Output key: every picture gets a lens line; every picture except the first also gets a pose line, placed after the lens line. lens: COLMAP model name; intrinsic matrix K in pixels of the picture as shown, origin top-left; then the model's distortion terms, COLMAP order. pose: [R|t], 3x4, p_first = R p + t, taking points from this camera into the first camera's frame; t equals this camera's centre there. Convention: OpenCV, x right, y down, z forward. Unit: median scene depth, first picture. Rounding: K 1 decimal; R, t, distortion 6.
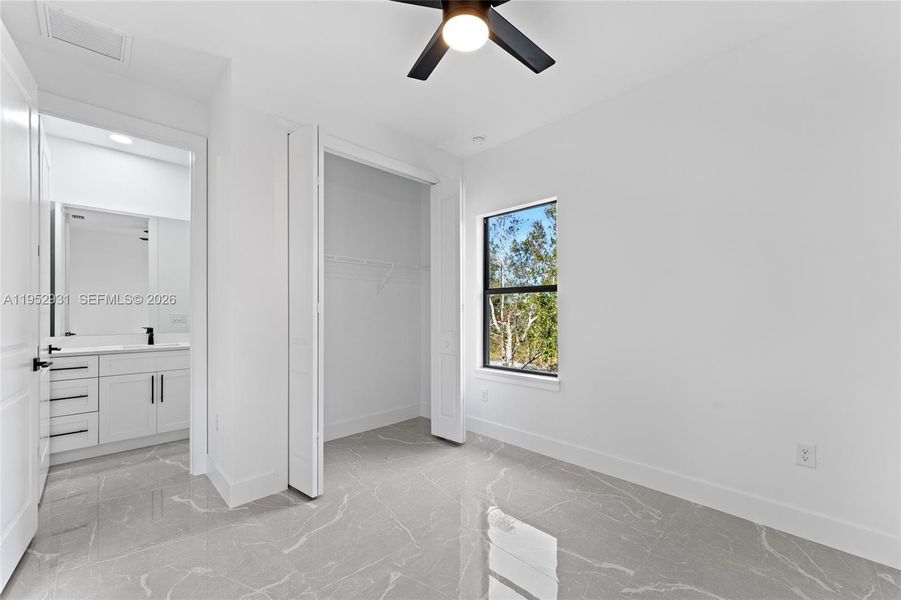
lens RADIAL K [[362.5, 0, 449.6], [0, 362.5, 311.3], [0, 0, 1]] dist [0.000446, 0.000075]
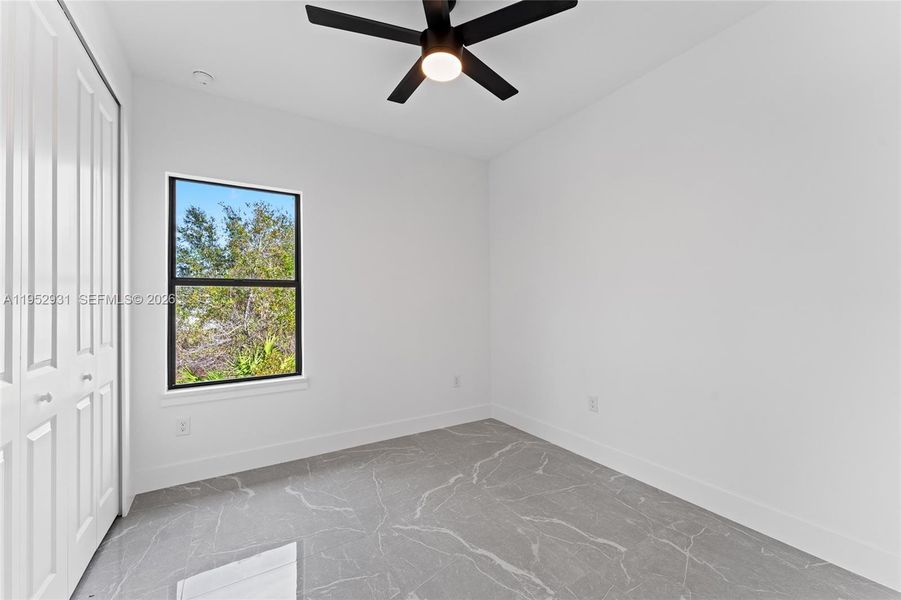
lens RADIAL K [[363.5, 0, 450.5], [0, 363.5, 300.0], [0, 0, 1]] dist [-0.001034, -0.000107]
pose [[0.224562, 0.009212, 0.974416, -0.622970], [0.011304, 0.999863, -0.012057, -0.004777], [-0.974394, 0.013723, 0.224427, 0.417356]]
